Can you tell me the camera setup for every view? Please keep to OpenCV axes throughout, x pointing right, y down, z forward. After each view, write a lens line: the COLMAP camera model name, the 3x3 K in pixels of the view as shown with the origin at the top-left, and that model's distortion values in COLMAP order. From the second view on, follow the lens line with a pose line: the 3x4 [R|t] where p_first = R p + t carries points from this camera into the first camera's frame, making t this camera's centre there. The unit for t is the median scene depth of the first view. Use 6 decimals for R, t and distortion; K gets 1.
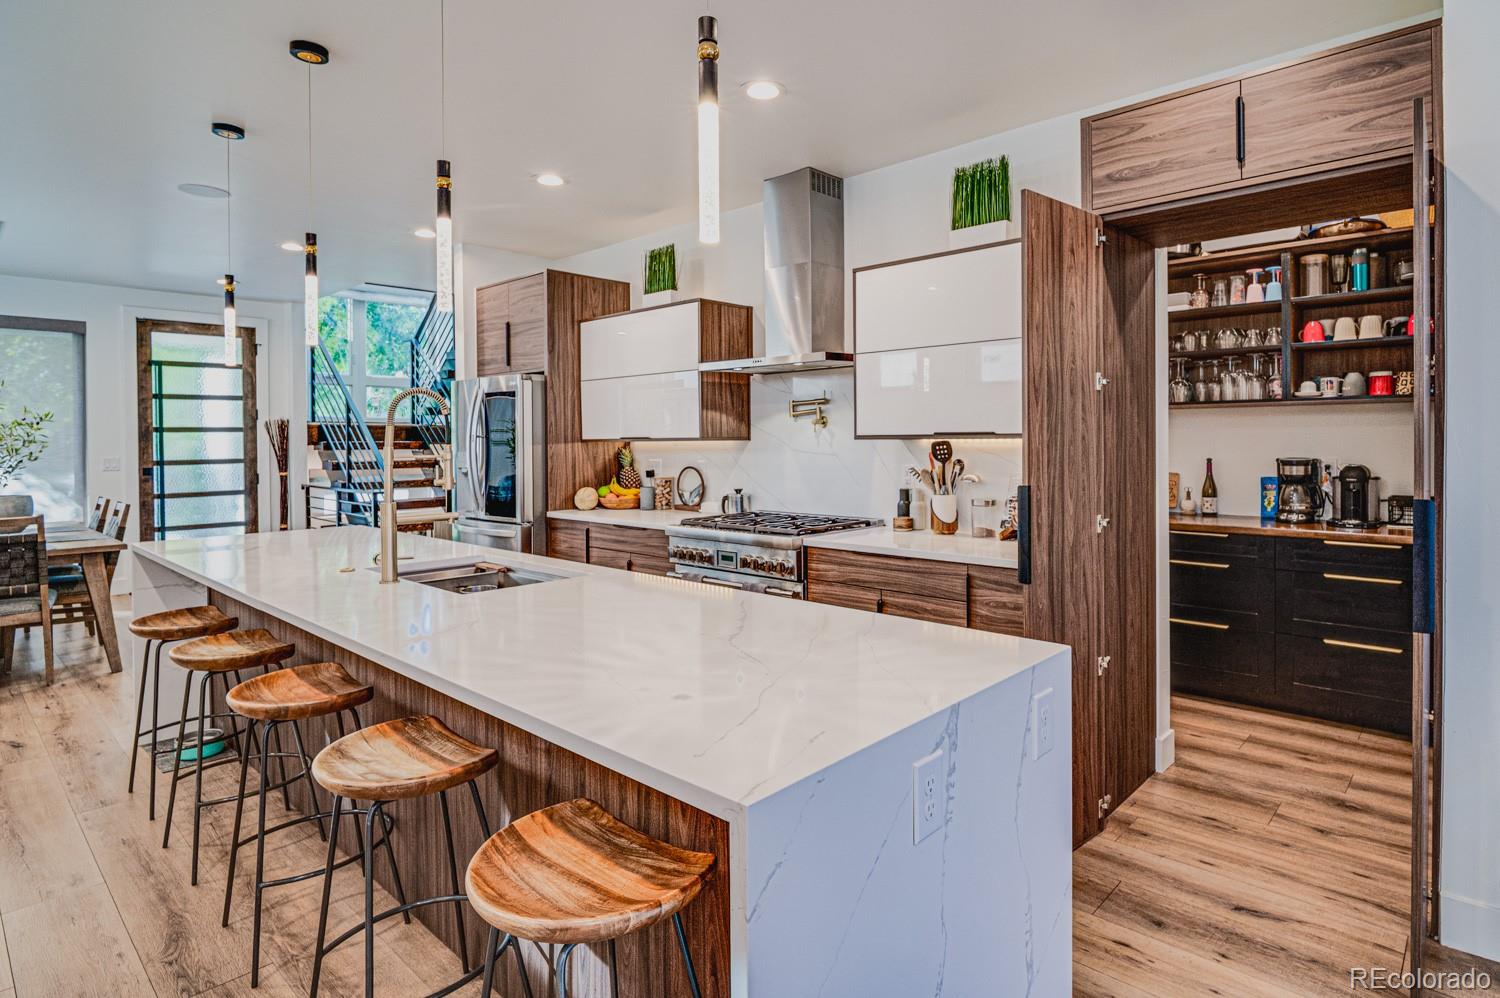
lens RADIAL K [[795.4, 0, 750.7], [0, 795.4, 452.4], [0, 0, 1]] dist [-0.001071, -0.000204]
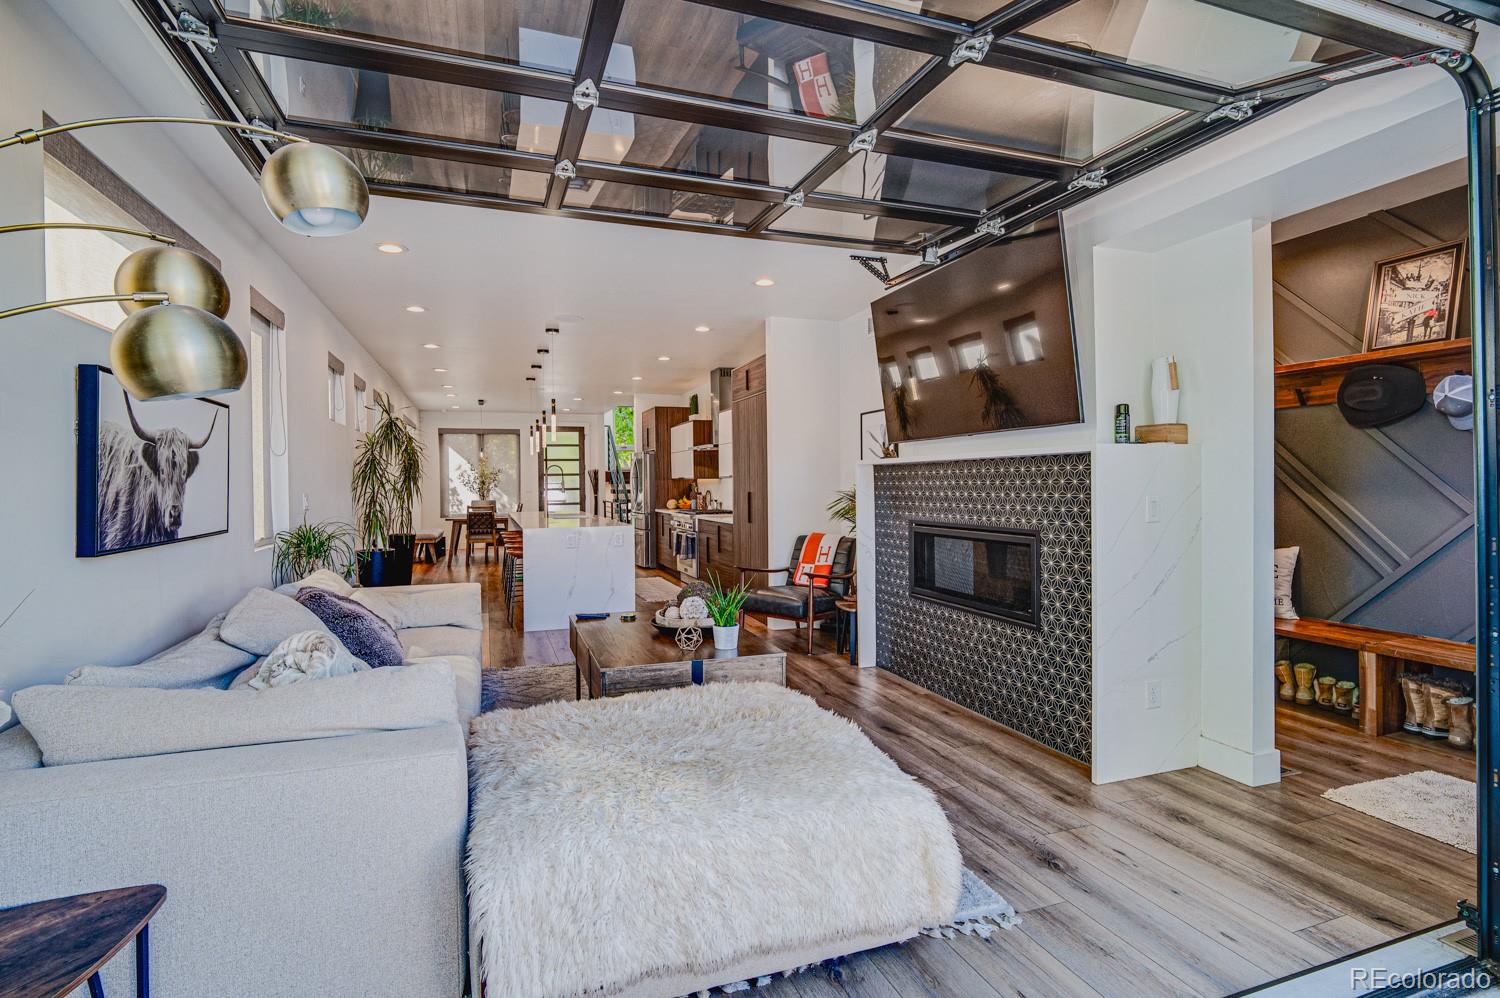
lens RADIAL K [[727.0, 0, 728.6], [0, 727.0, 494.8], [0, 0, 1]] dist [-0.001593, -0.000550]
pose [[0.881772, 0.005683, -0.471642, 0.639633], [-0.001818, 0.999961, 0.008651, 0.008333], [0.471673, -0.006771, 0.881748, -0.537323]]
